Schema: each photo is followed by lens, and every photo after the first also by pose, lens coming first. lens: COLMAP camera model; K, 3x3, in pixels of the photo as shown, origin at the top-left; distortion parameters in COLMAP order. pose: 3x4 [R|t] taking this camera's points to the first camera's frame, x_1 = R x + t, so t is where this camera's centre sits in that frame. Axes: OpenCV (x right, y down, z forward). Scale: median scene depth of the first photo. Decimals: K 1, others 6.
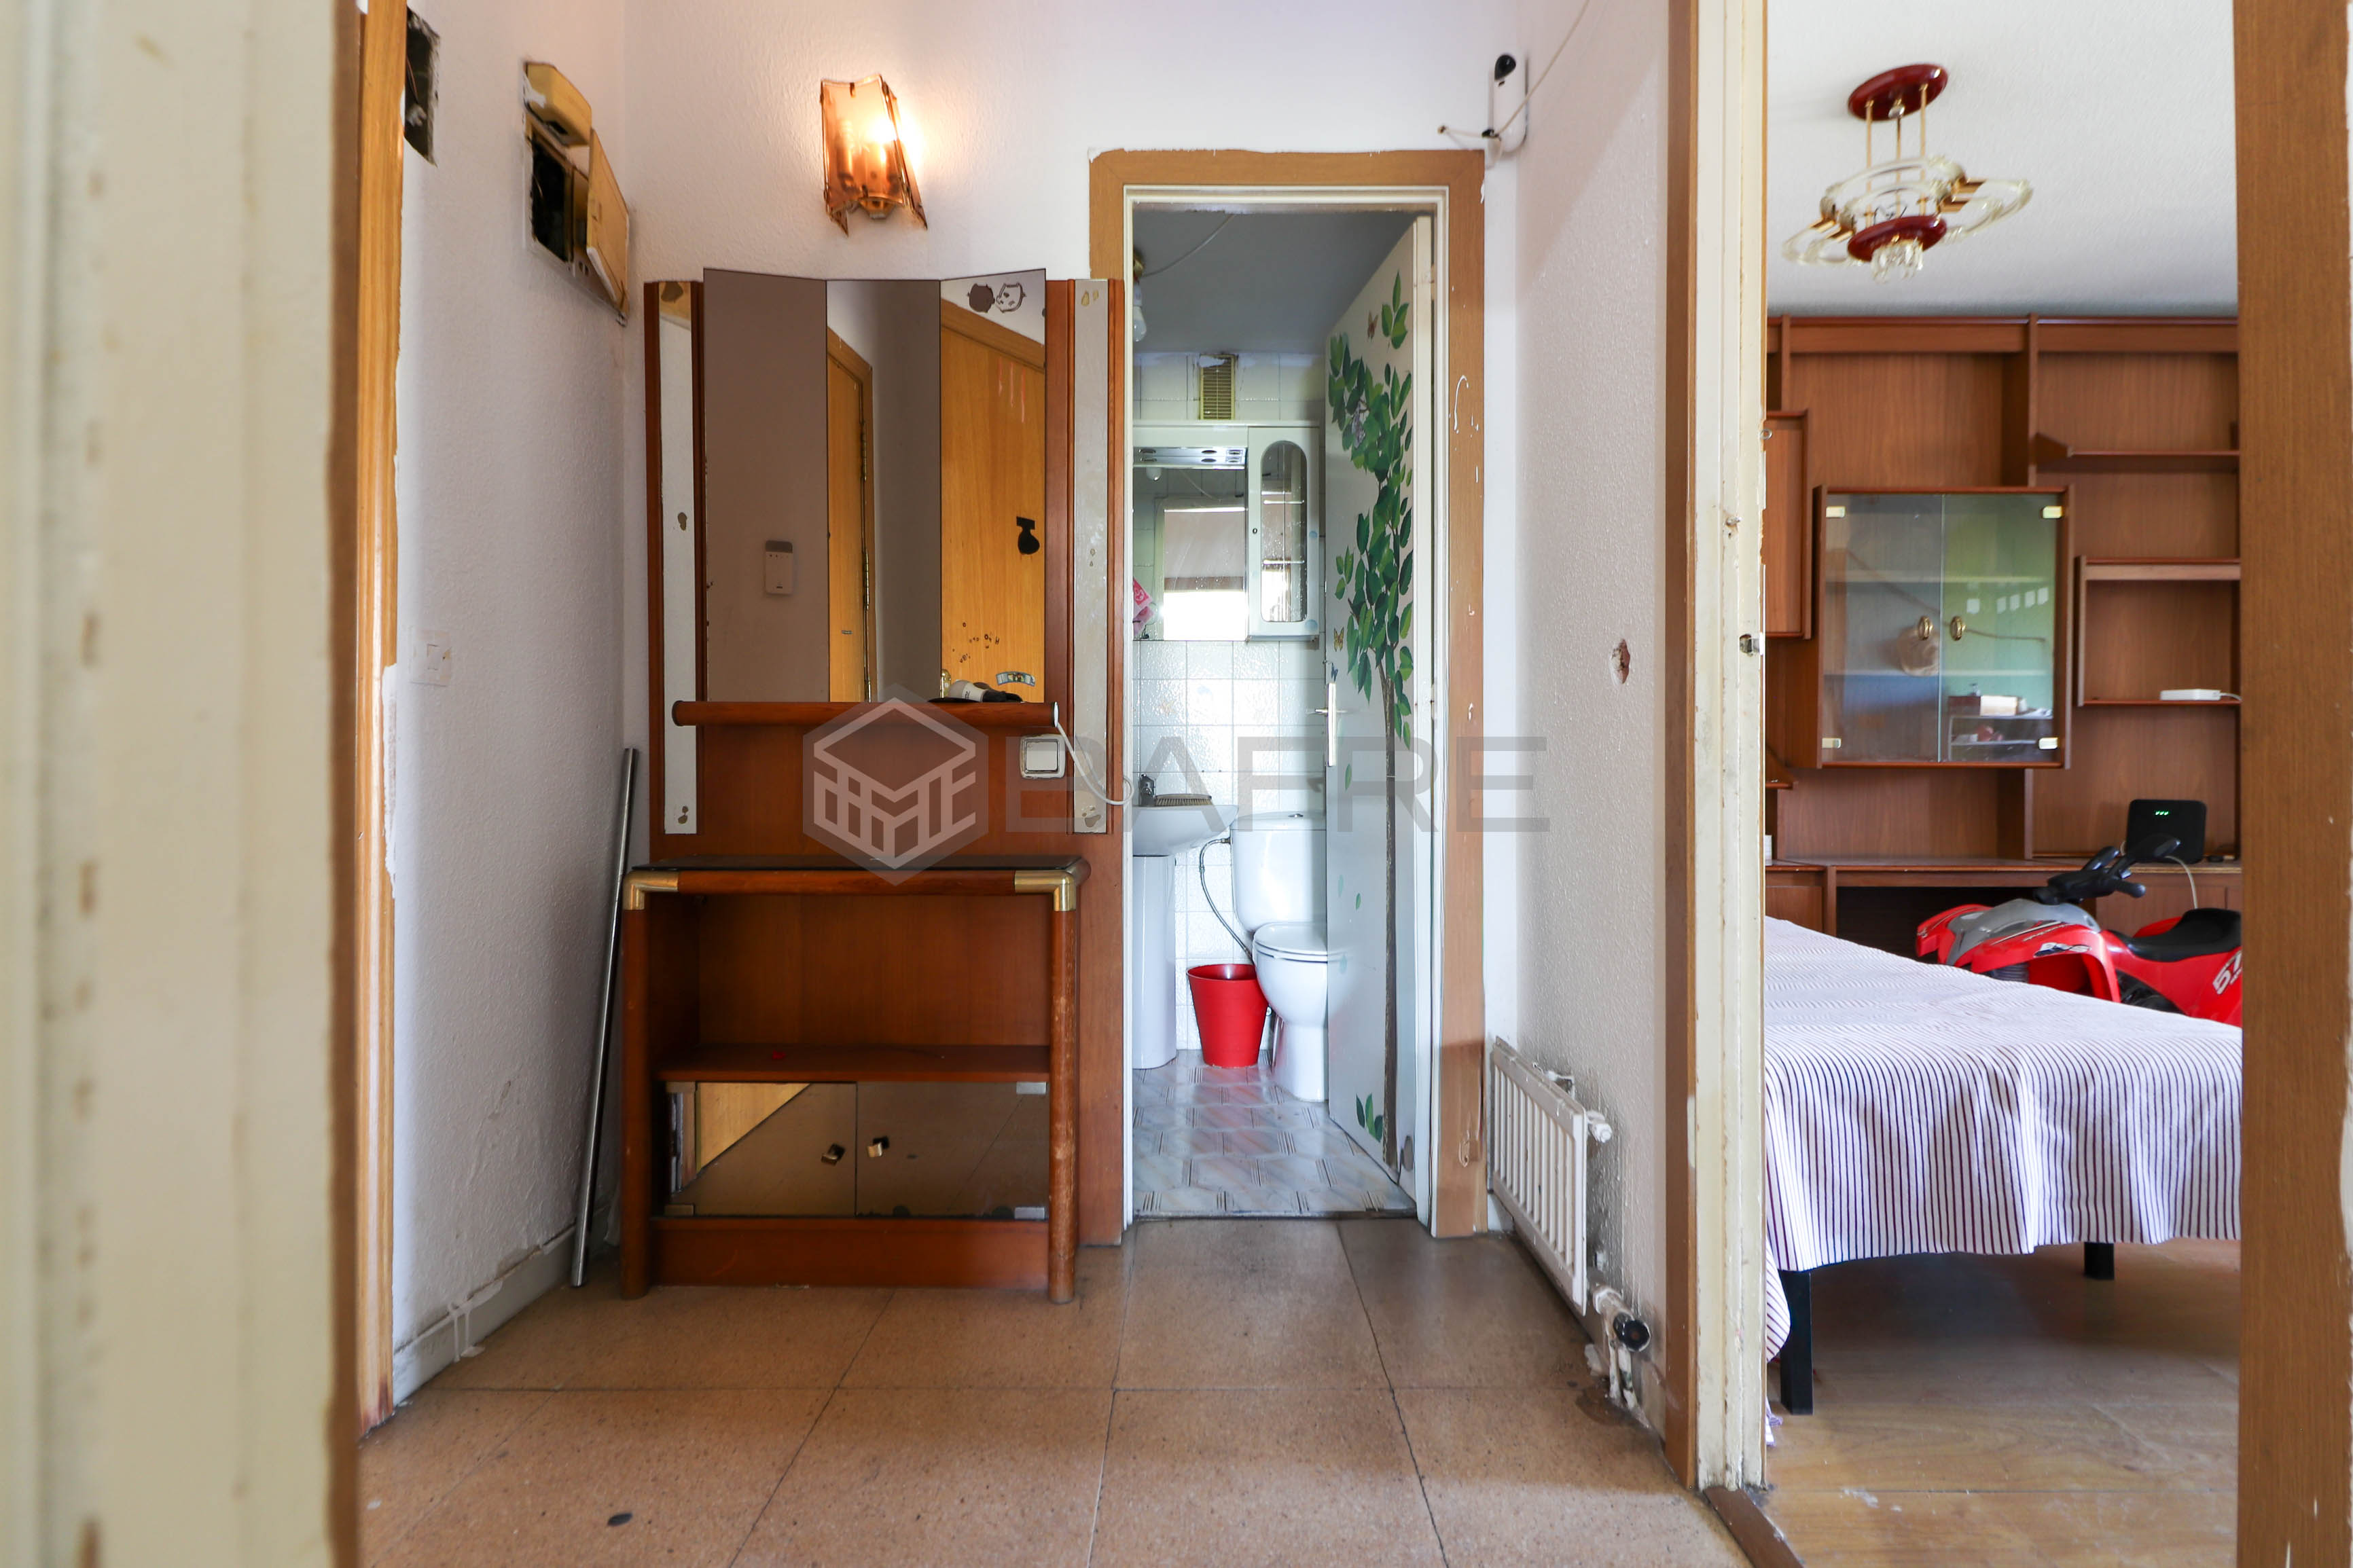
lens RADIAL K [[1080.7, 0, 1185.1], [0, 1080.7, 765.1], [0, 0, 1]] dist [0.022549, -0.014645]
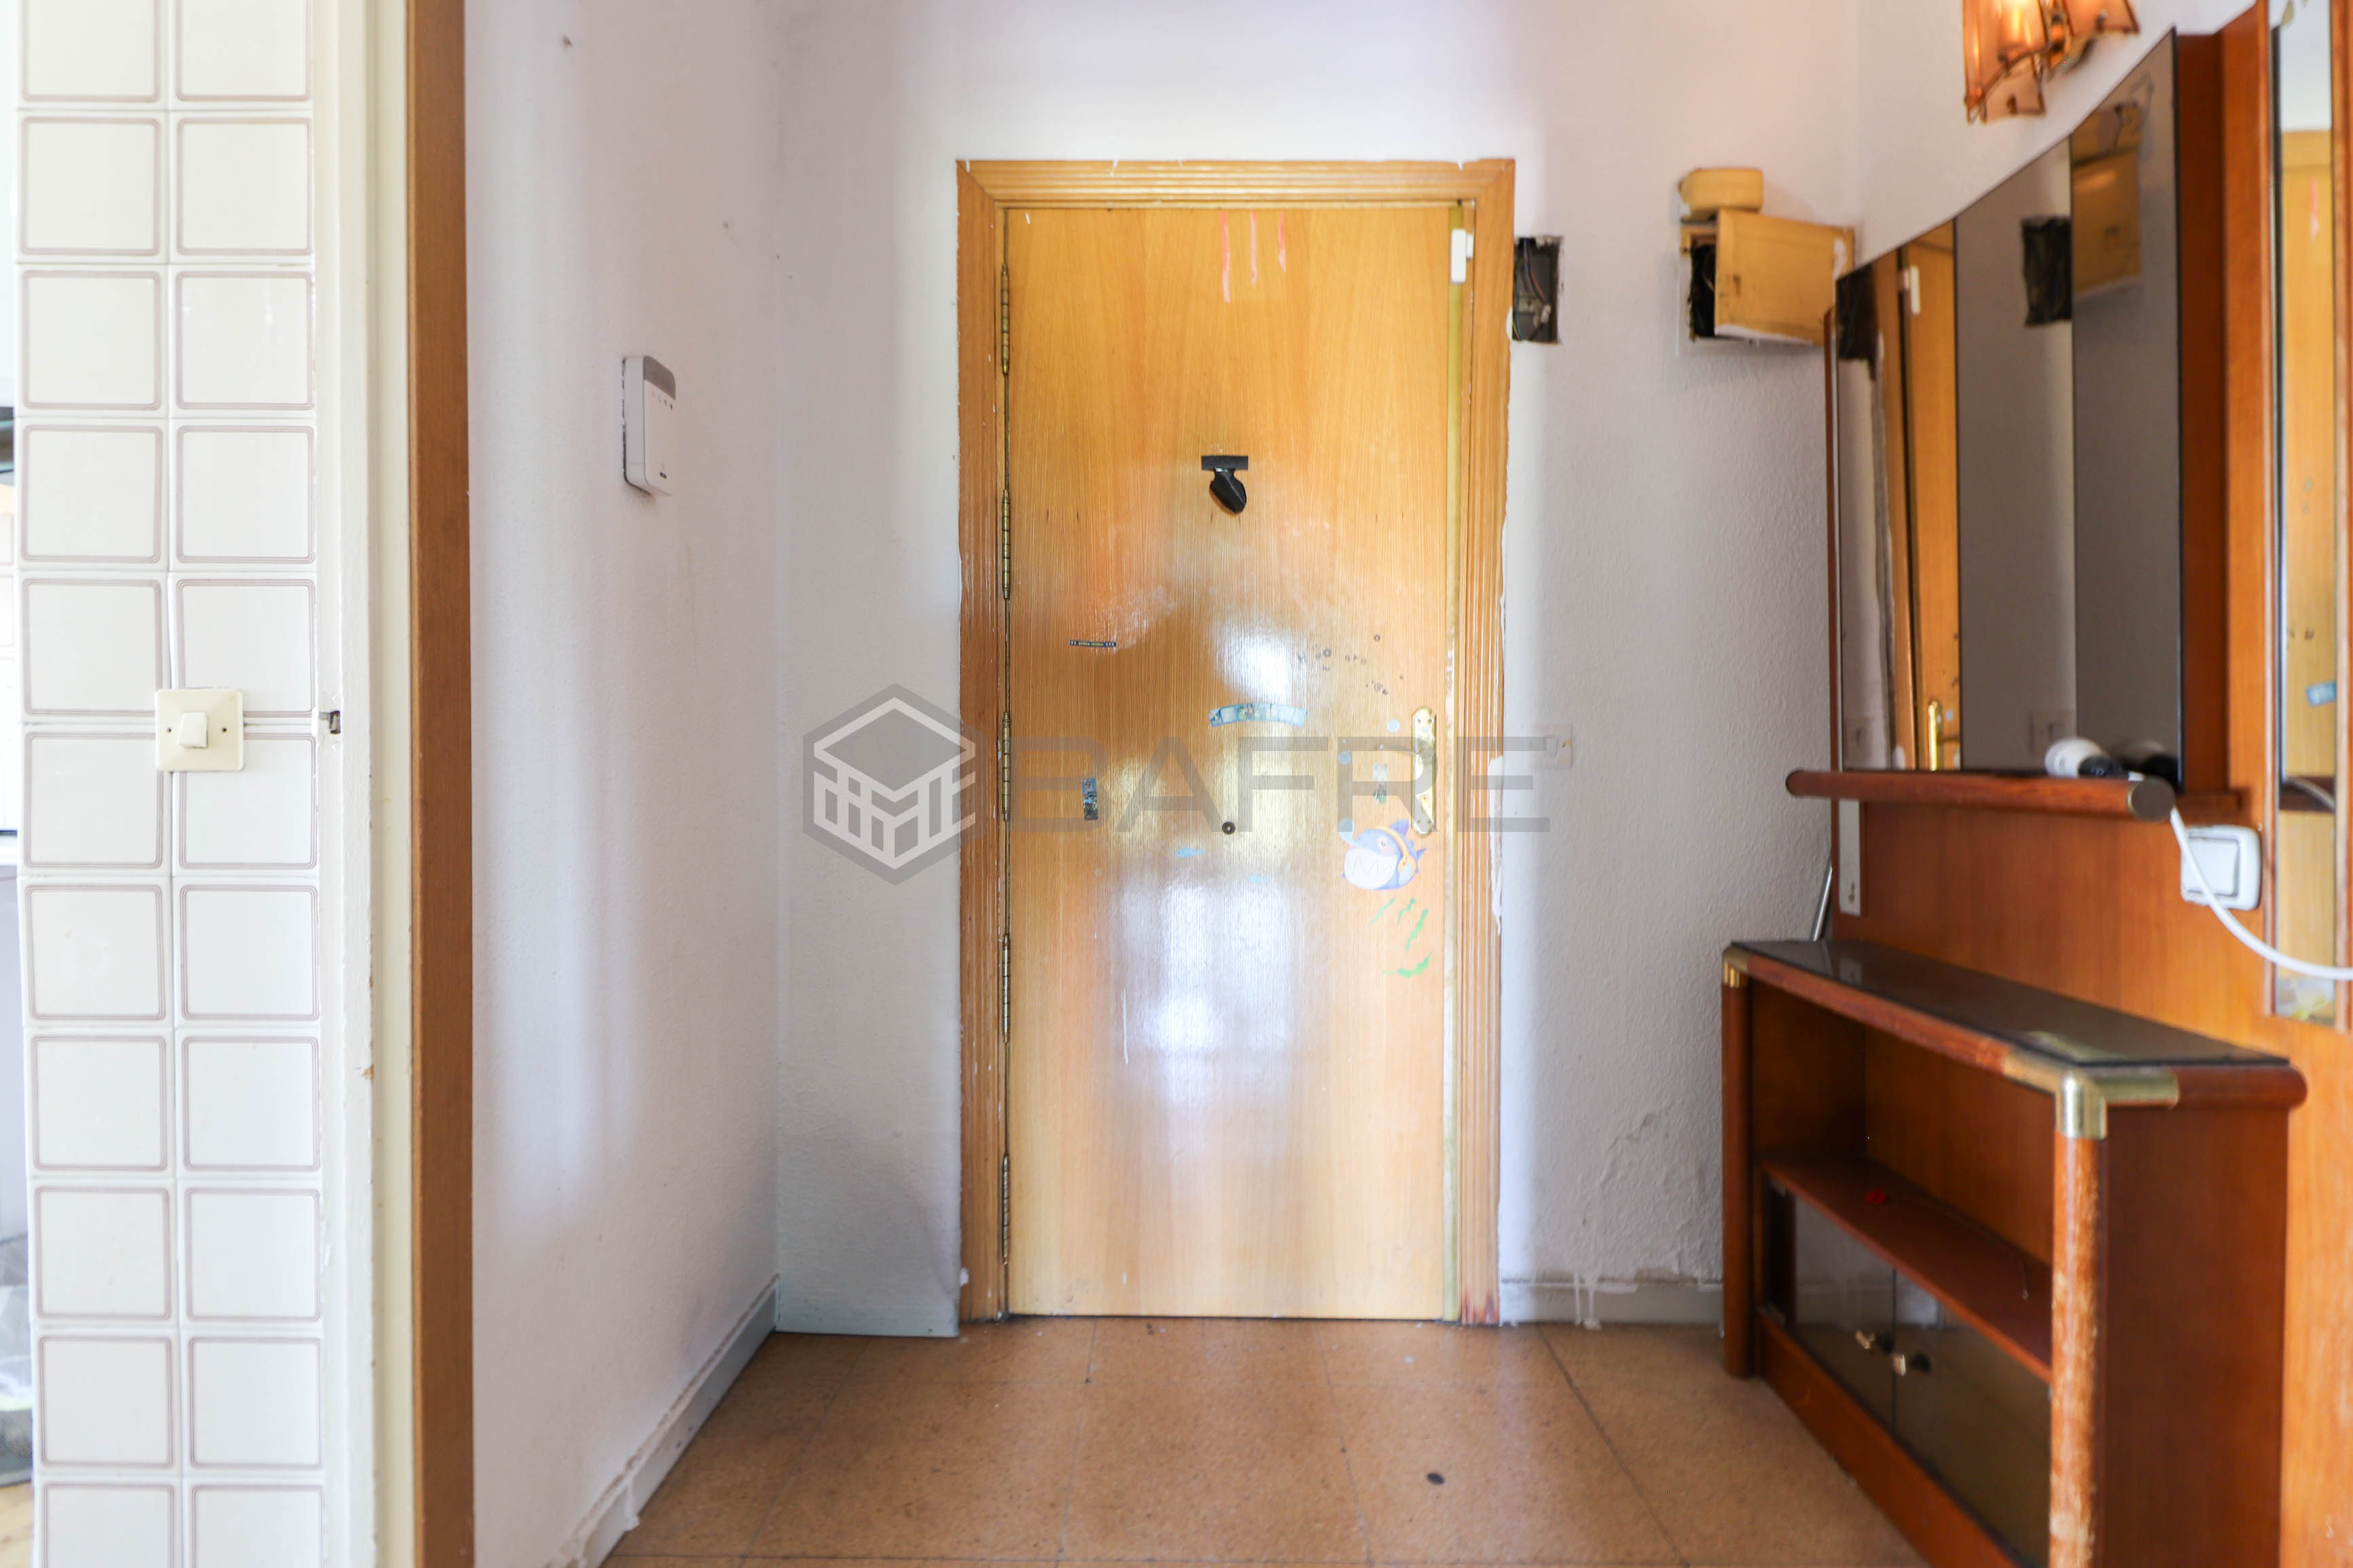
lens RADIAL K [[1080.7, 0, 1185.1], [0, 1080.7, 765.1], [0, 0, 1]] dist [0.022549, -0.014645]
pose [[0.033496, 0.009416, -0.999395, 0.502560], [0.006428, 0.999933, 0.009636, -0.086356], [0.999418, -0.006747, 0.033433, 0.509900]]
